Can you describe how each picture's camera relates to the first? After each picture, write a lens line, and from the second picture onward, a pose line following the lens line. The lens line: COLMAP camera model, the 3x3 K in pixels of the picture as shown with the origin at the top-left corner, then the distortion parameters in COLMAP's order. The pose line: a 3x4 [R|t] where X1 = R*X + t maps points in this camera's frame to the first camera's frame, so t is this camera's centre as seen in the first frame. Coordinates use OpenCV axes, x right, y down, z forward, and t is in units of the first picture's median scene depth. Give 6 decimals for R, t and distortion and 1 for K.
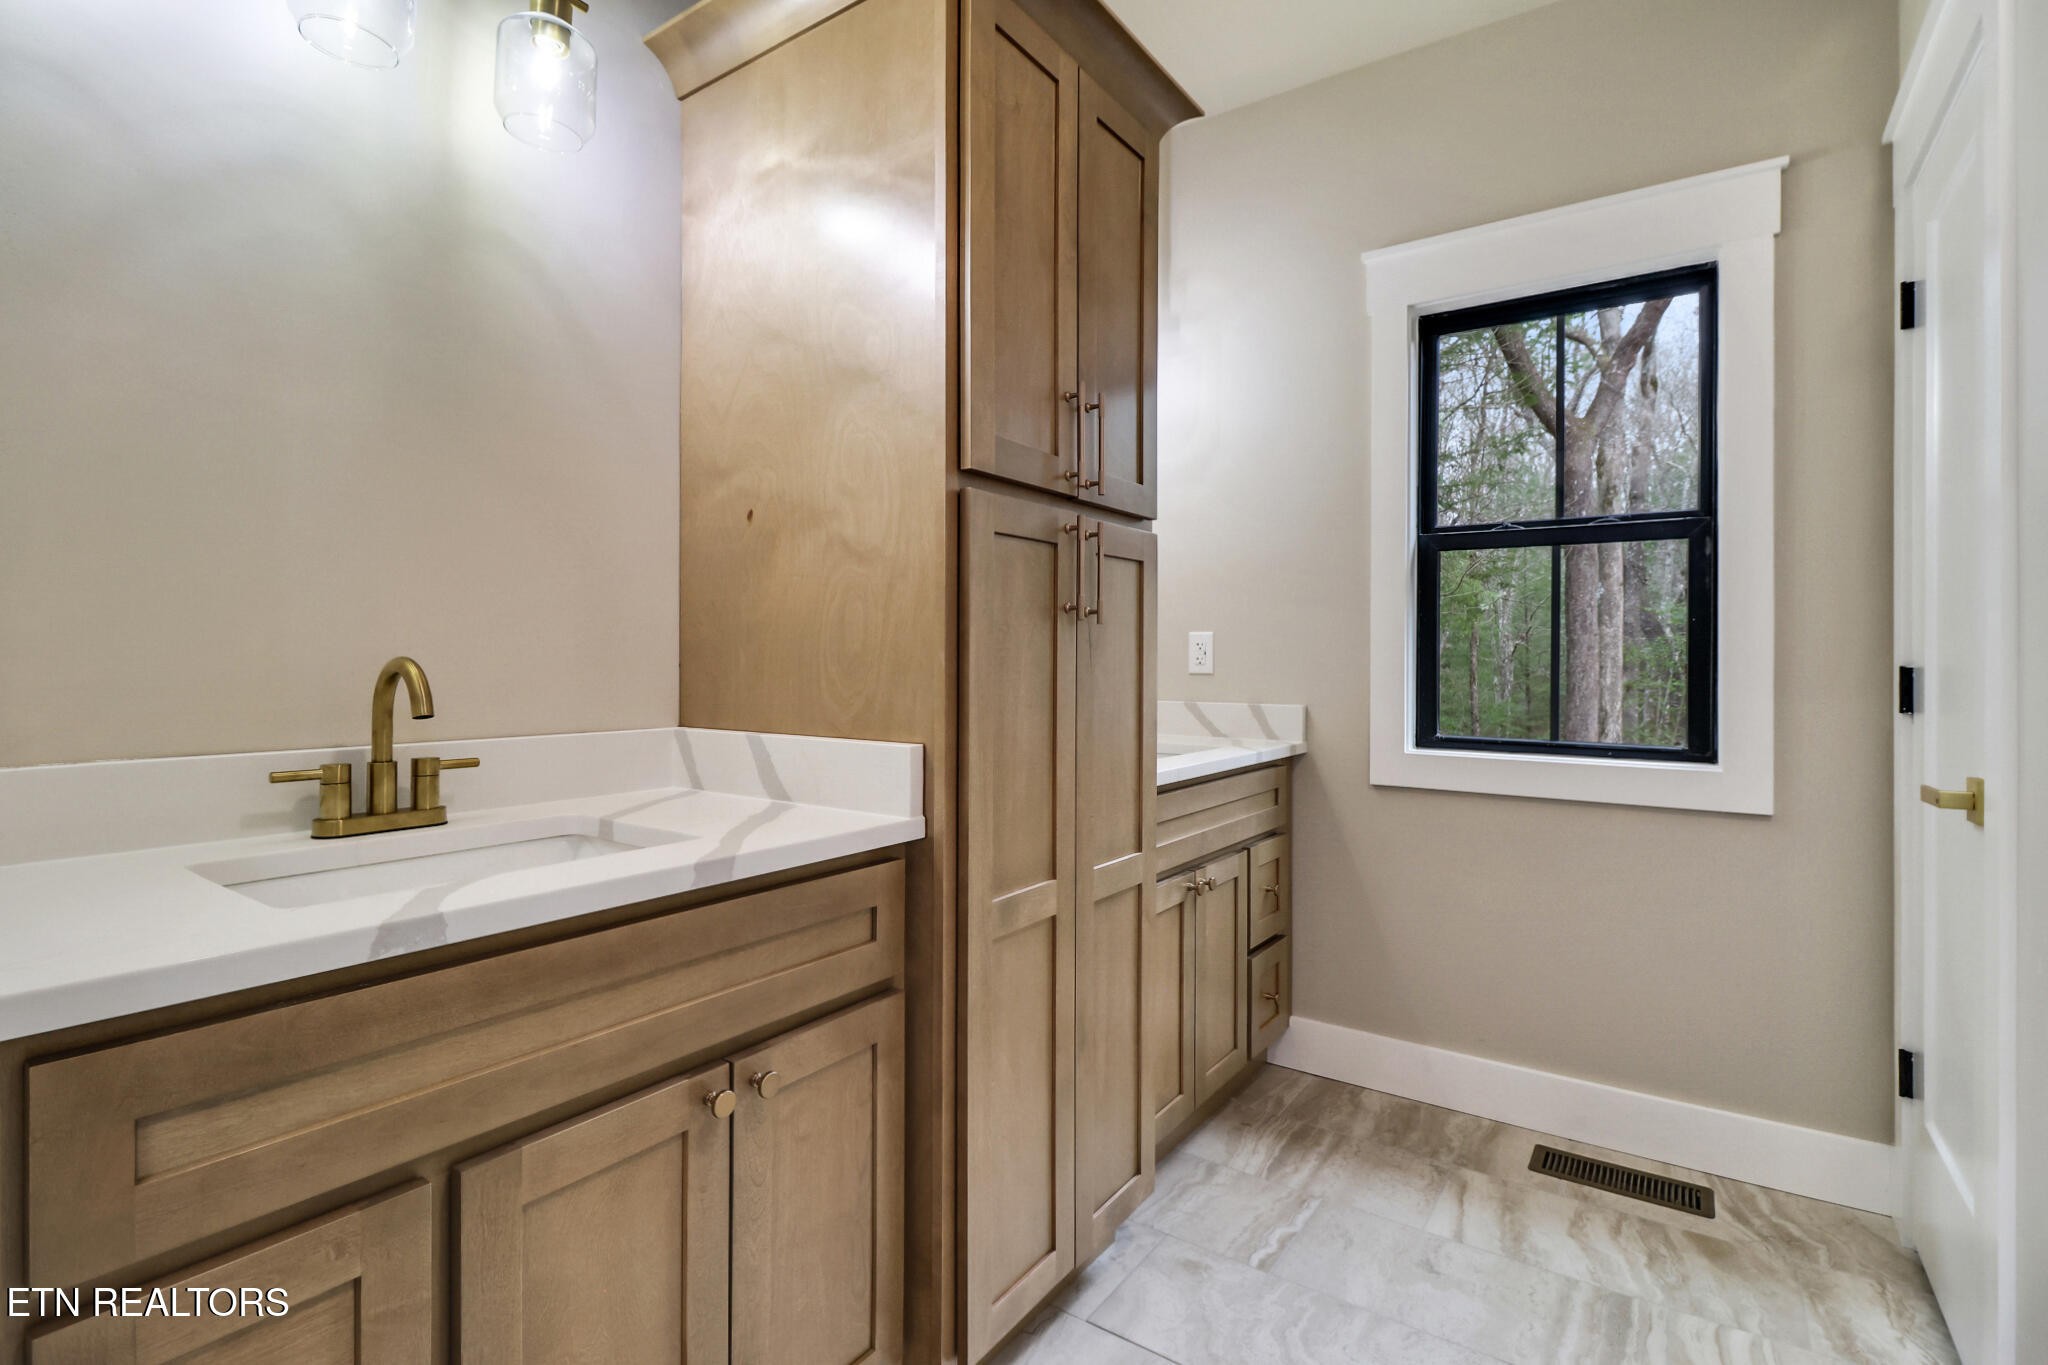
lens RADIAL K [[942.2, 0, 1024.7], [0, 942.2, 673.5], [0, 0, 1]] dist [-0.010452, -0.001761]
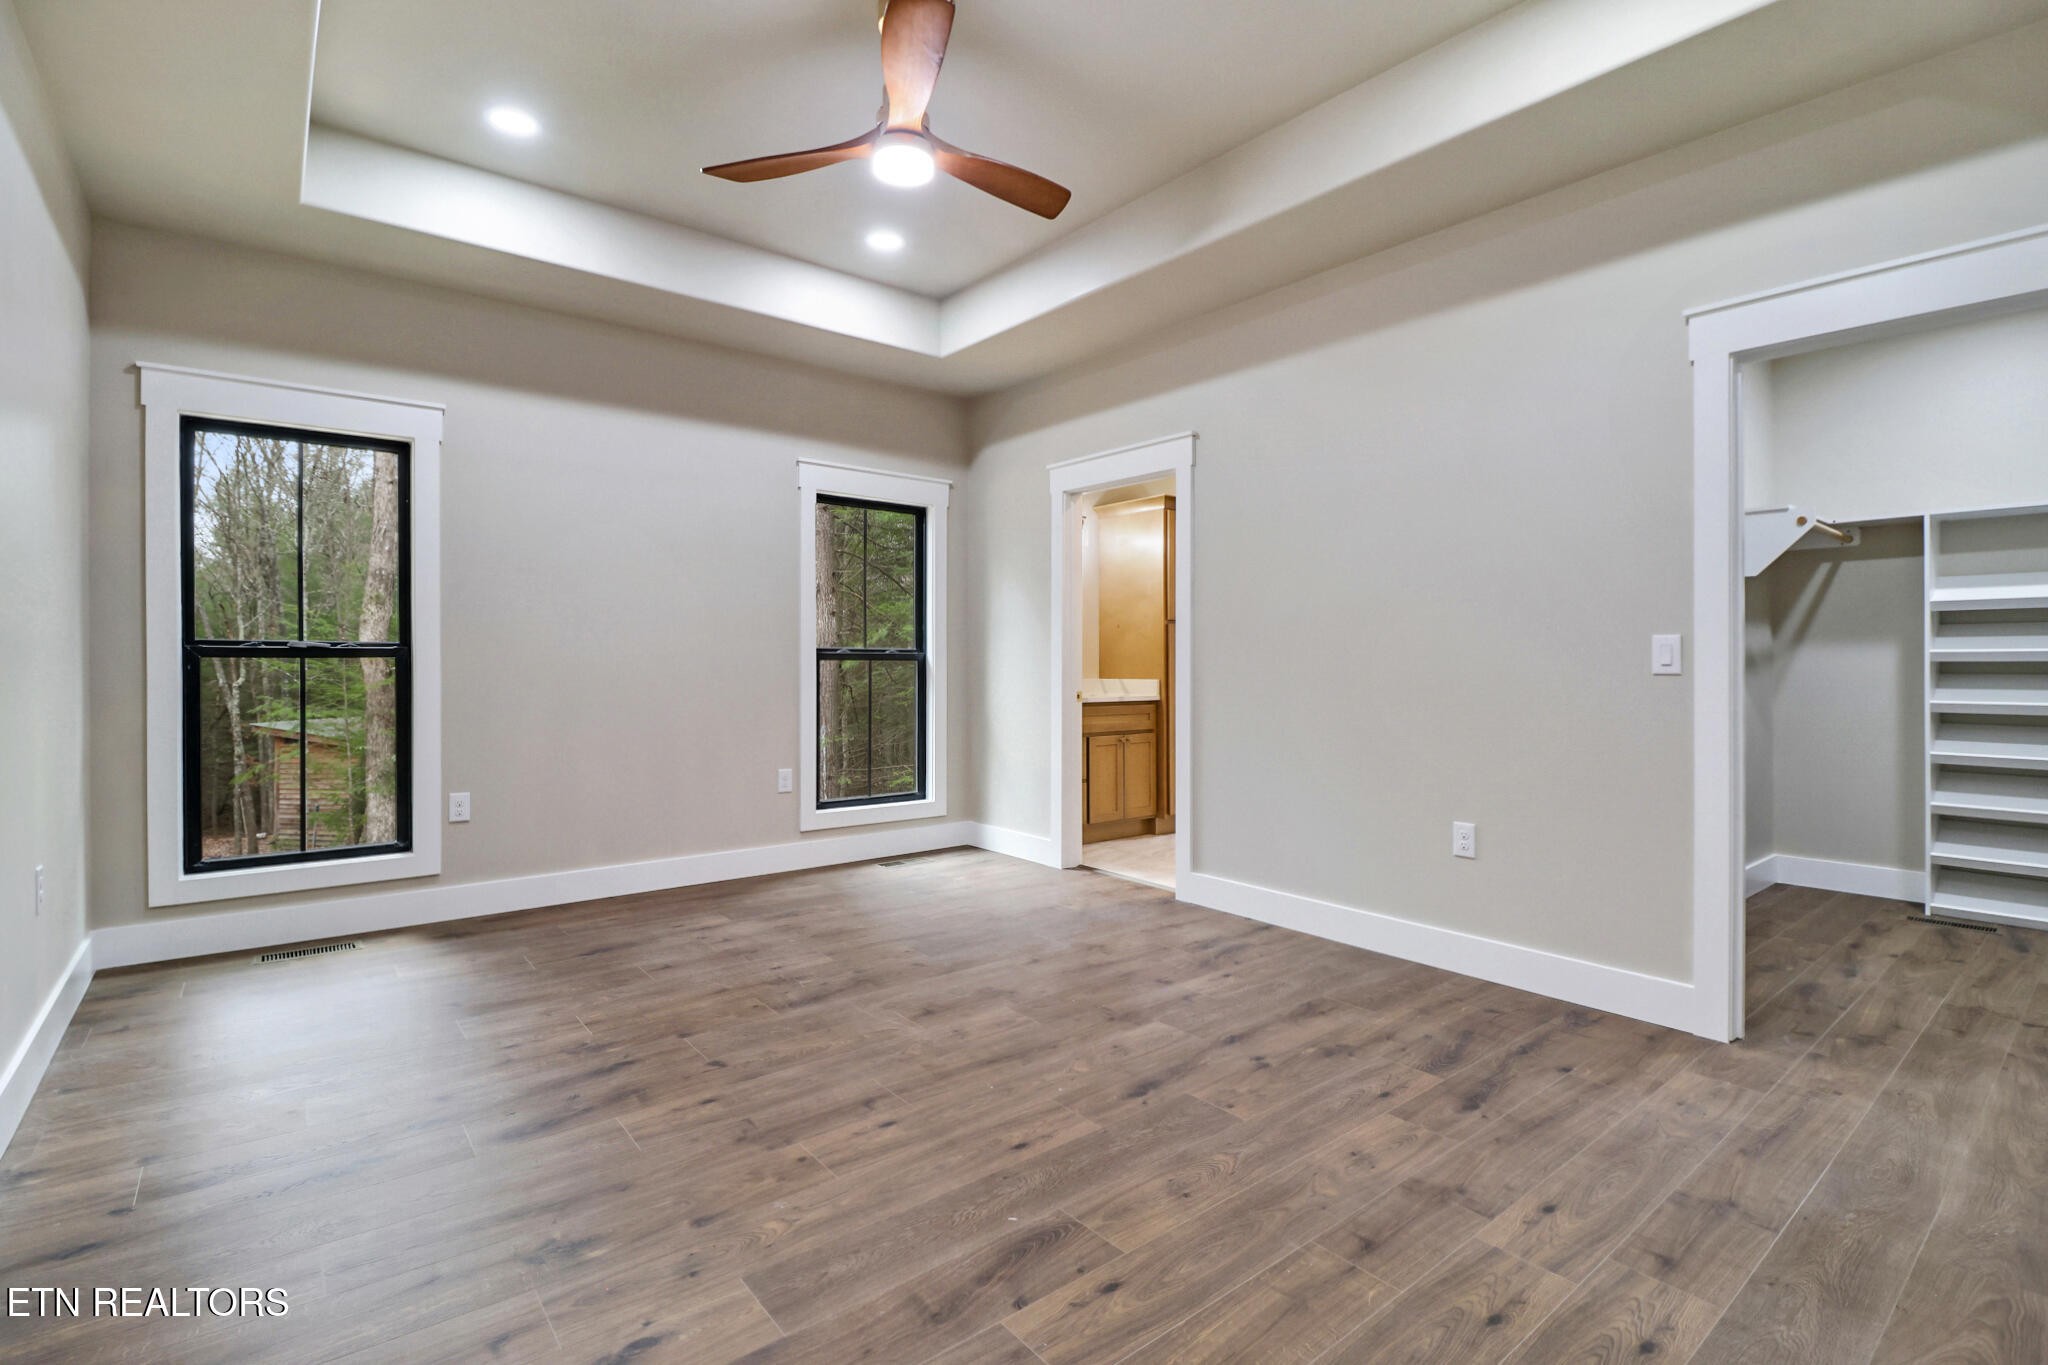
lens RADIAL K [[942.2, 0, 1026.7], [0, 942.2, 673.3], [0, 0, 1]] dist [-0.010452, -0.001761]
pose [[0.960971, -0.000135, -0.276650, 0.567588], [0.000745, 0.999998, 0.002100, 0.034688], [0.276649, -0.002224, 0.960969, -3.778932]]
